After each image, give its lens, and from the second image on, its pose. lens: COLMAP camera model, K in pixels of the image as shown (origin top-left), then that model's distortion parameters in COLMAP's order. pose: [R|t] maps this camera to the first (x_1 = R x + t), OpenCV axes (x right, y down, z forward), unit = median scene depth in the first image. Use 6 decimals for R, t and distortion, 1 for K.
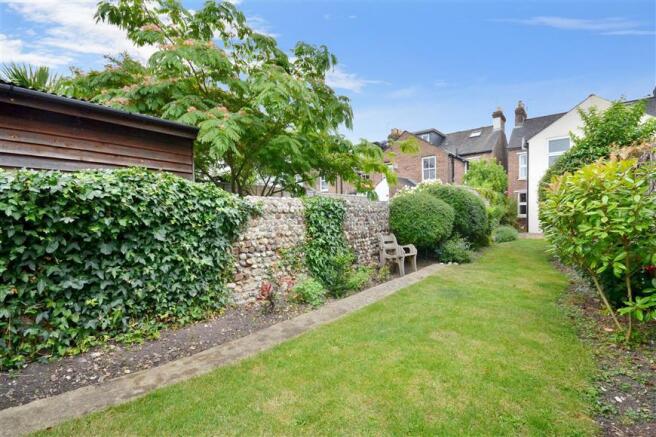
lens RADIAL K [[280.9, 0, 328.0], [0, 280.9, 218.5], [0, 0, 1]] dist [-0.011619, 0.000041]
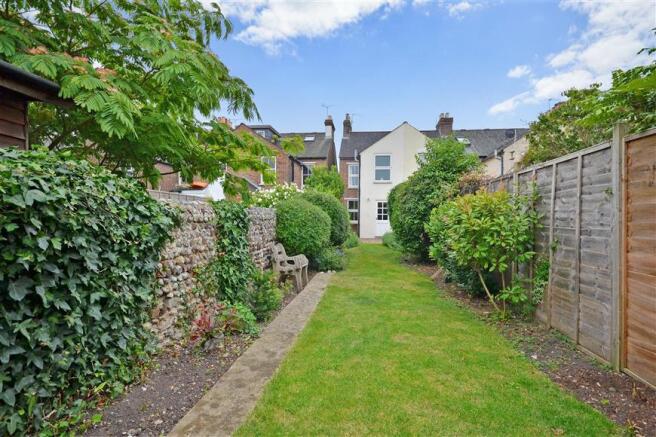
lens RADIAL K [[324.4, 0, 328.0], [0, 324.4, 218.5], [0, 0, 1]] dist [0.000560, 0.000562]
pose [[0.838061, 0.016456, 0.545328, -0.359473], [-0.009787, 0.999838, -0.015132, -0.020017], [-0.545488, 0.007345, 0.838086, 0.059133]]
